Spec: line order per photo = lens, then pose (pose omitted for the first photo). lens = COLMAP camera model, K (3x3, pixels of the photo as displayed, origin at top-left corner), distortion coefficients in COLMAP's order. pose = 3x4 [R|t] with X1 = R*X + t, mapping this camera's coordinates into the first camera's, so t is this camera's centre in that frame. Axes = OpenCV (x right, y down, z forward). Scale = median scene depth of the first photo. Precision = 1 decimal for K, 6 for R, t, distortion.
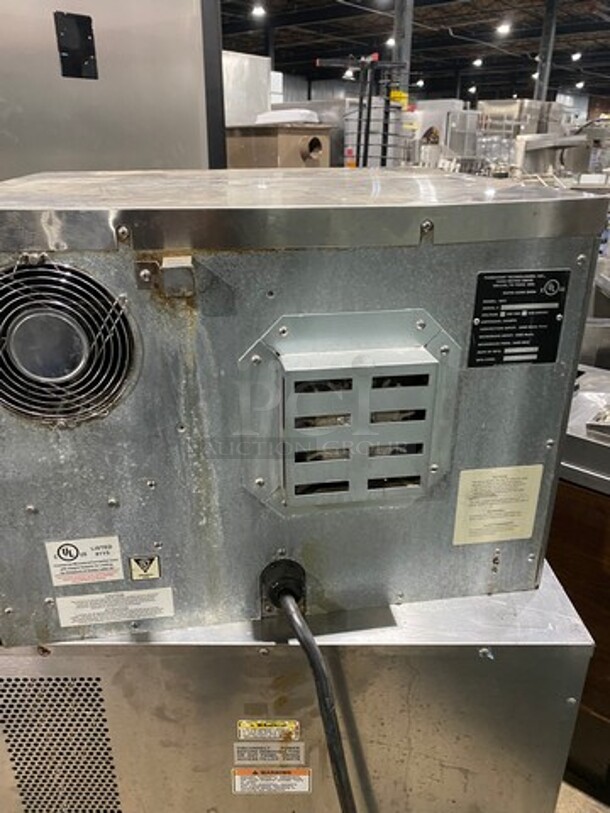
lens RADIAL K [[622.5, 0, 301.0], [0, 622.5, 400.3], [0, 0, 1]] dist [-0.000073, -0.013076]
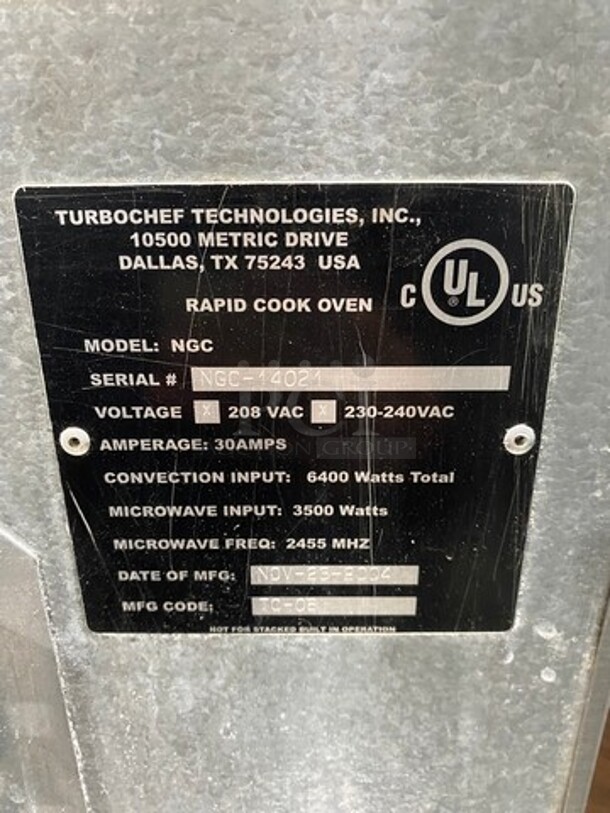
lens RADIAL K [[622.5, 0, 305.2], [0, 622.5, 406.7], [0, 0, 1]] dist [-0.000073, -0.013076]
pose [[0.987120, 0.054813, -0.150297, 0.381720], [-0.057262, 0.998287, -0.012012, -0.138533], [0.149381, 0.020464, 0.988568, 0.803754]]
